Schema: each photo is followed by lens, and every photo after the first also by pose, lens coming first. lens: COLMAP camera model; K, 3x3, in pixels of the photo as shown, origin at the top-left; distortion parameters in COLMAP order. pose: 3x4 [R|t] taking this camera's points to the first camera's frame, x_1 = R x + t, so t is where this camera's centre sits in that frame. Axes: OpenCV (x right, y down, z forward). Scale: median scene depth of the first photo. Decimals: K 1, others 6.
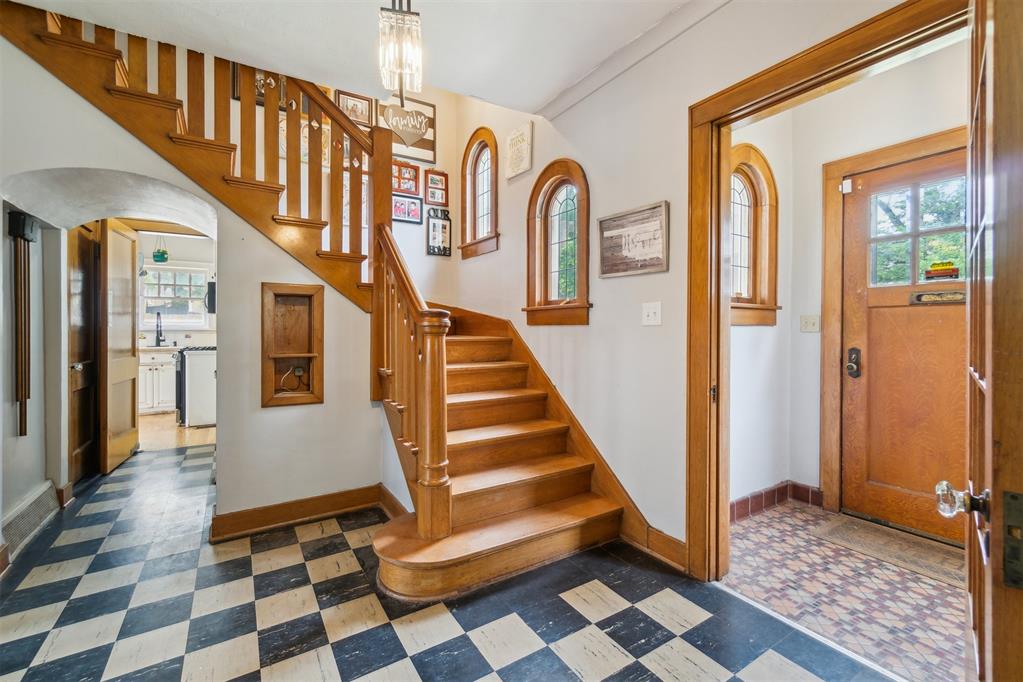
lens RADIAL K [[445.8, 0, 513.1], [0, 445.8, 333.6], [0, 0, 1]] dist [-0.000694, 0.000050]
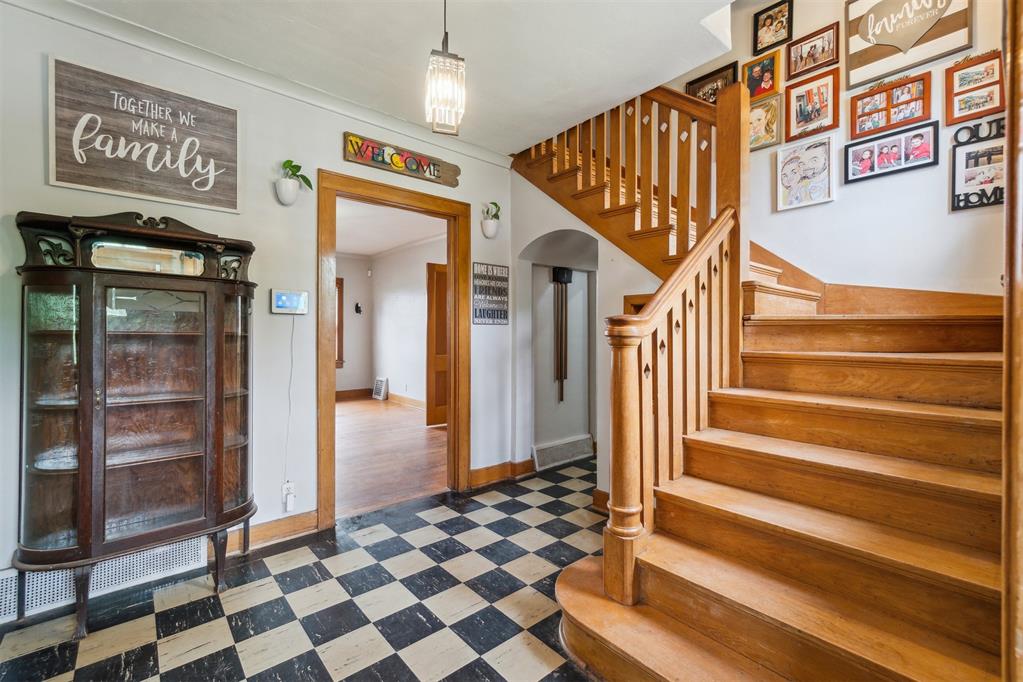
lens RADIAL K [[445.8, 0, 513.1], [0, 445.8, 333.6], [0, 0, 1]] dist [-0.000694, 0.000050]
pose [[0.143583, 0.003474, -0.989632, 0.376178], [-0.013719, 0.999905, 0.001519, -0.012678], [0.989543, 0.013359, 0.143617, 0.431777]]
